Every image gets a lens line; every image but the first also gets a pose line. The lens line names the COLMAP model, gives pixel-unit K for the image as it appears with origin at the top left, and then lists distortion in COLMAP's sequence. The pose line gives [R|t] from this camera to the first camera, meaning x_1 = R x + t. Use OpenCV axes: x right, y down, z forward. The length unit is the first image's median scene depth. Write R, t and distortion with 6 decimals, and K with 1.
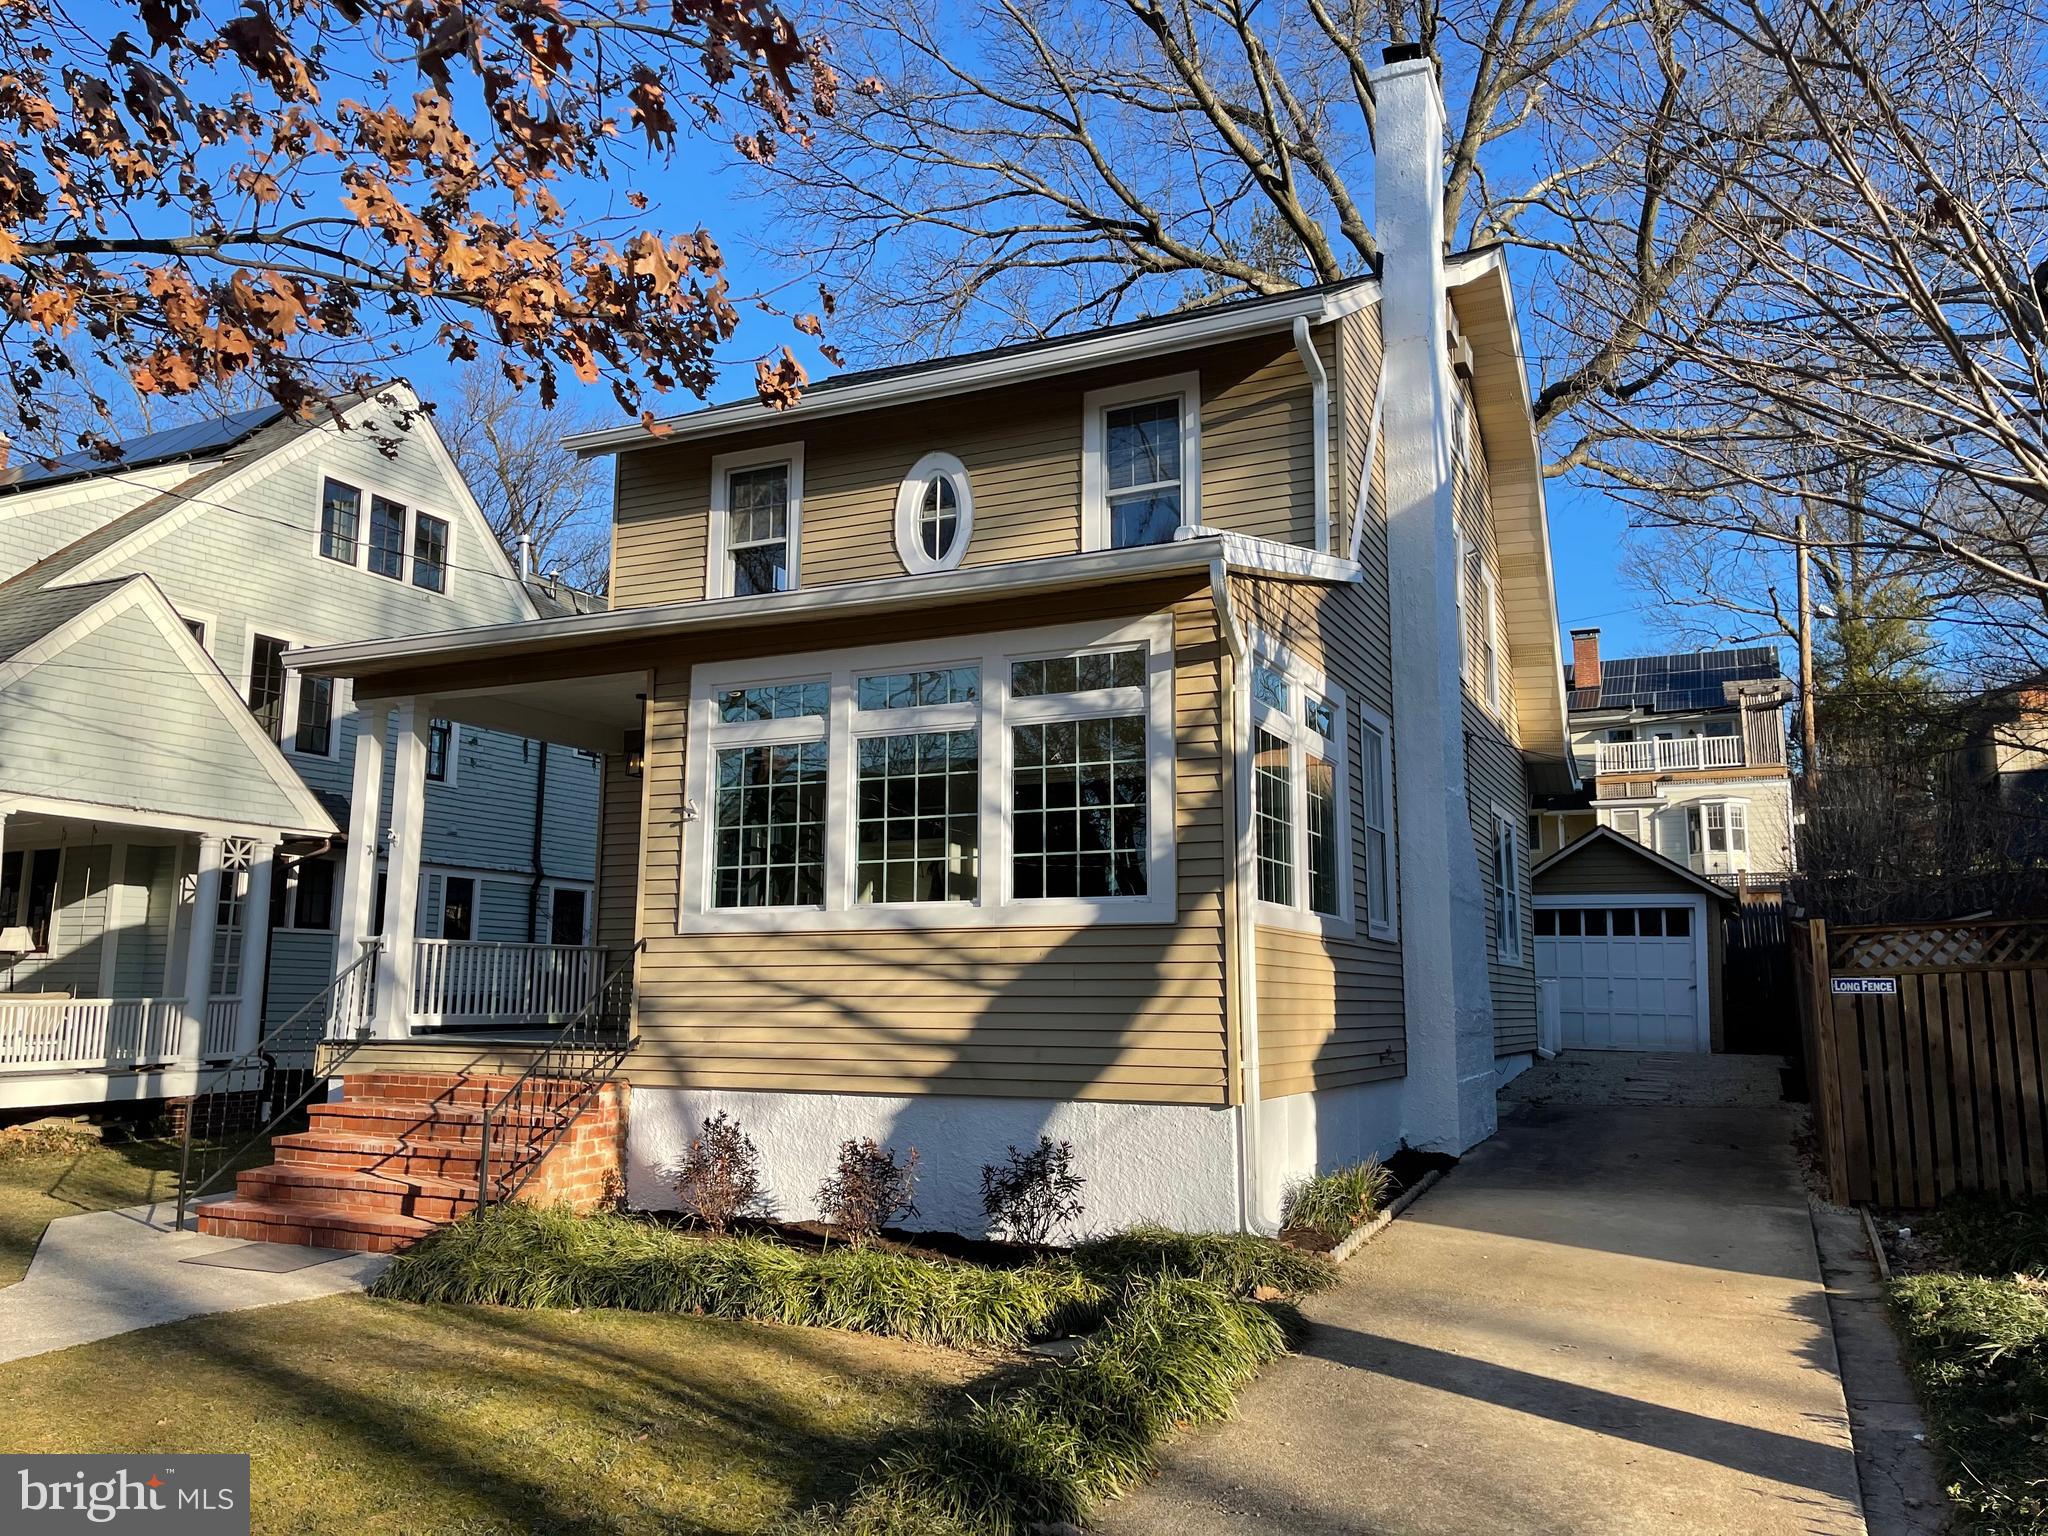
lens RADIAL K [[1552.5, 0, 1022.6], [0, 1552.5, 753.9], [0, 0, 1]] dist [0.082902, -0.158753]
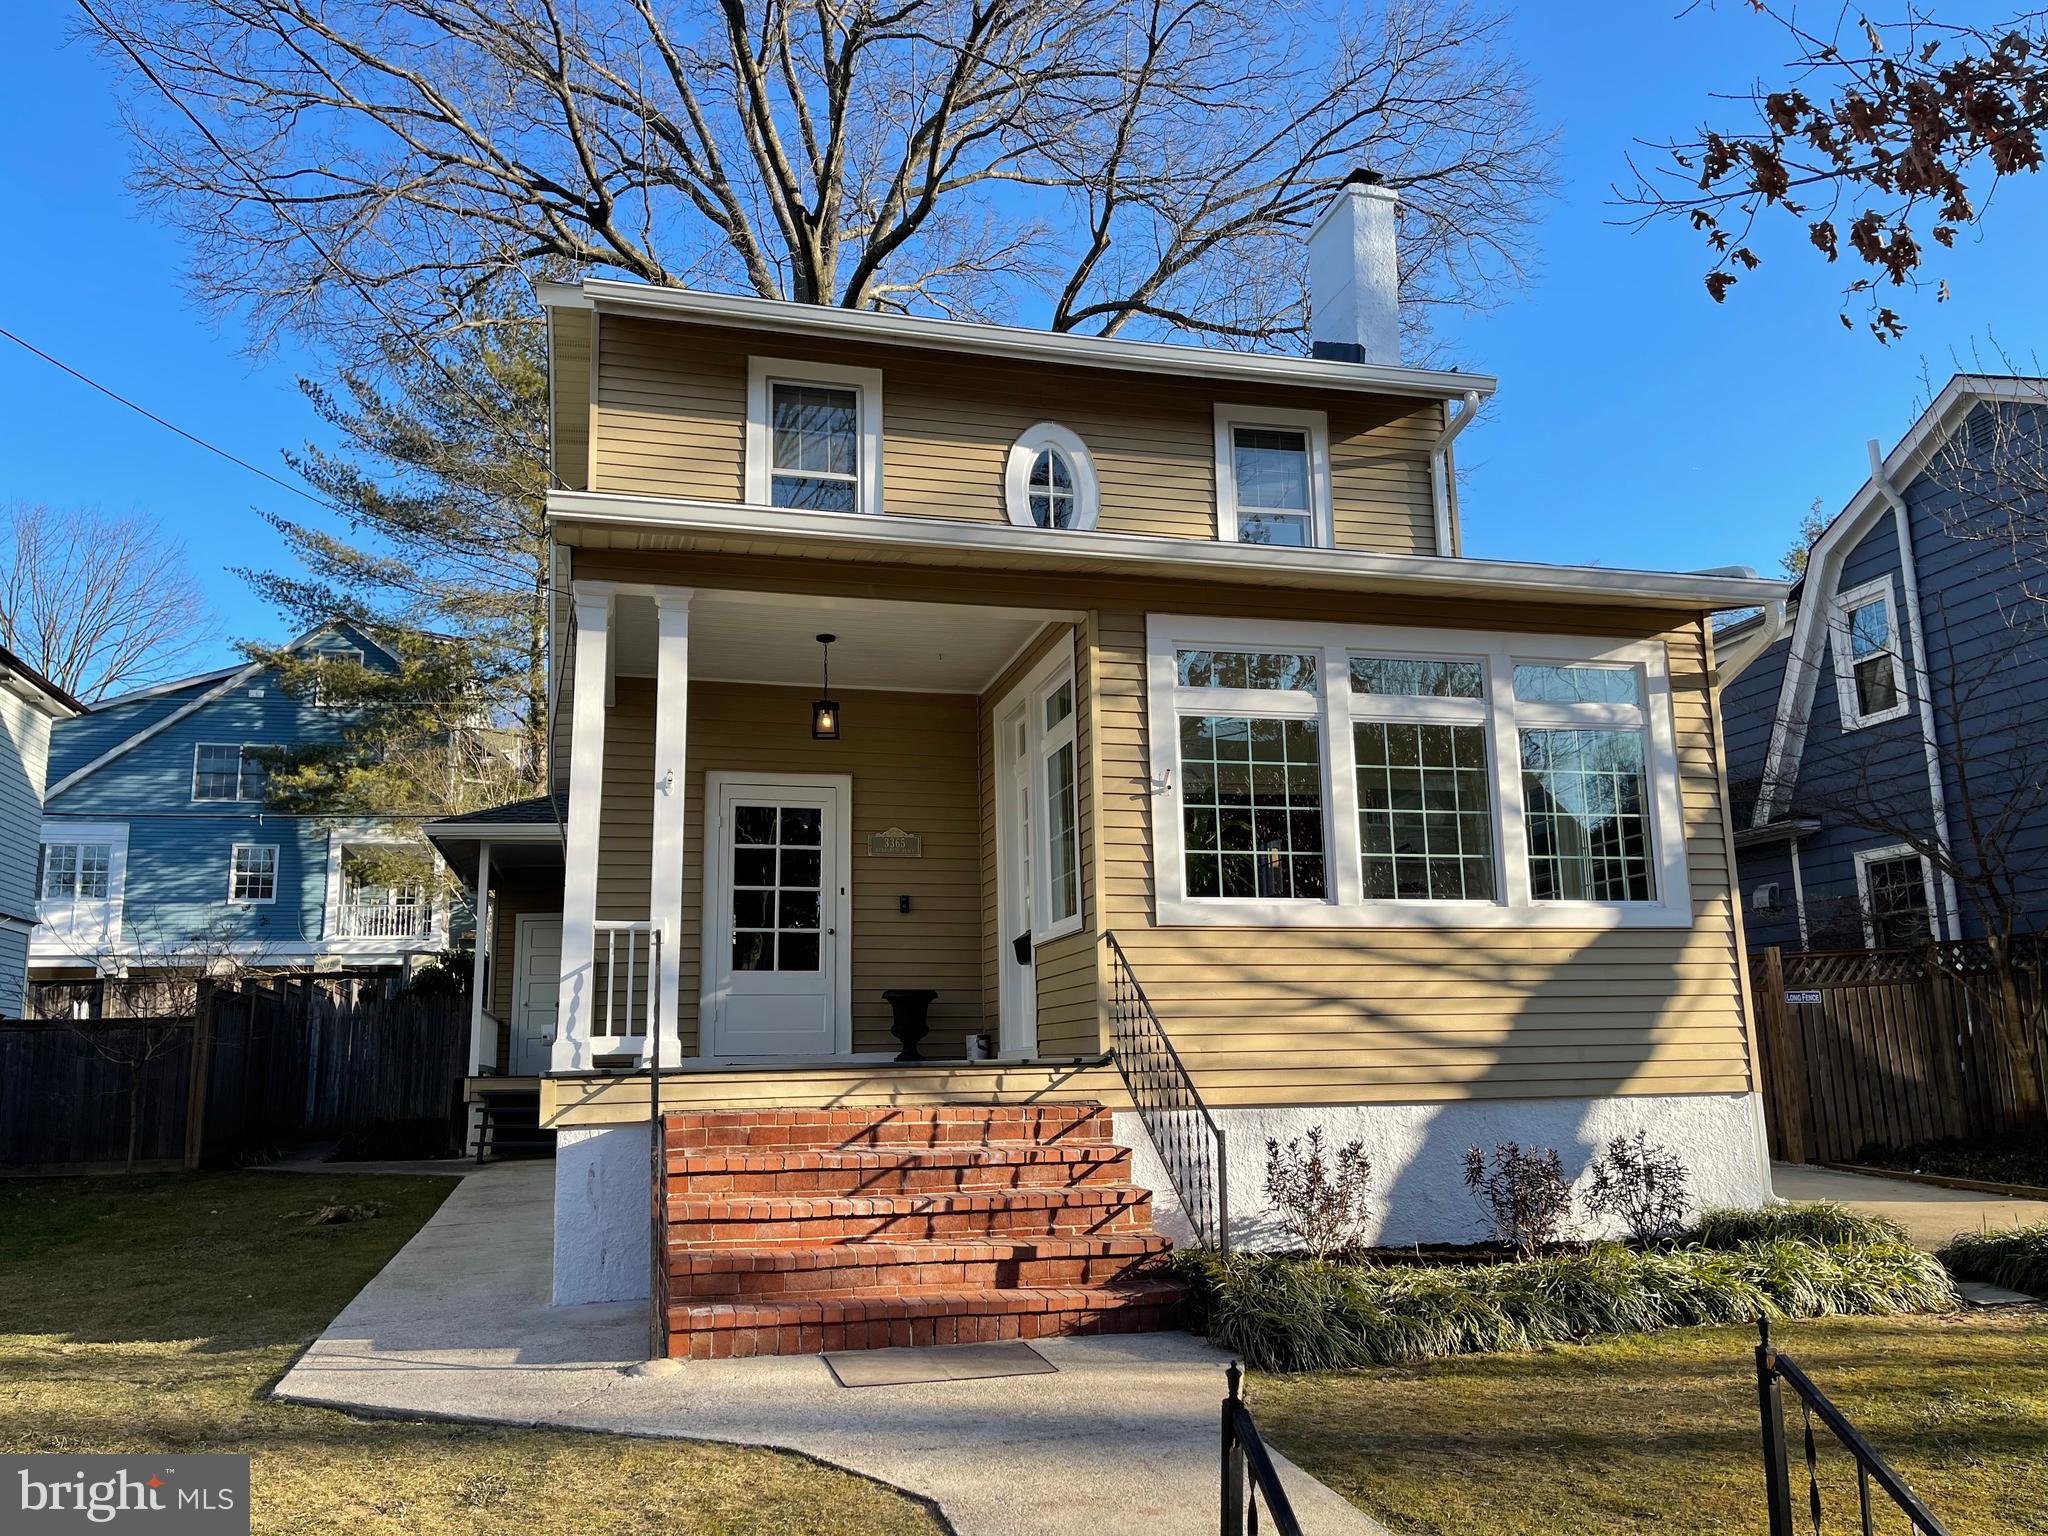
lens RADIAL K [[1544.2, 0, 1024.0], [0, 1544.2, 768.0], [0, 0, 1]] dist [0.077716, -0.154205]
pose [[0.759821, 0.101728, 0.642124, -0.850911], [-0.077066, 0.994812, -0.066411, 0.094572], [-0.645548, 0.000975, 0.763719, 0.420389]]
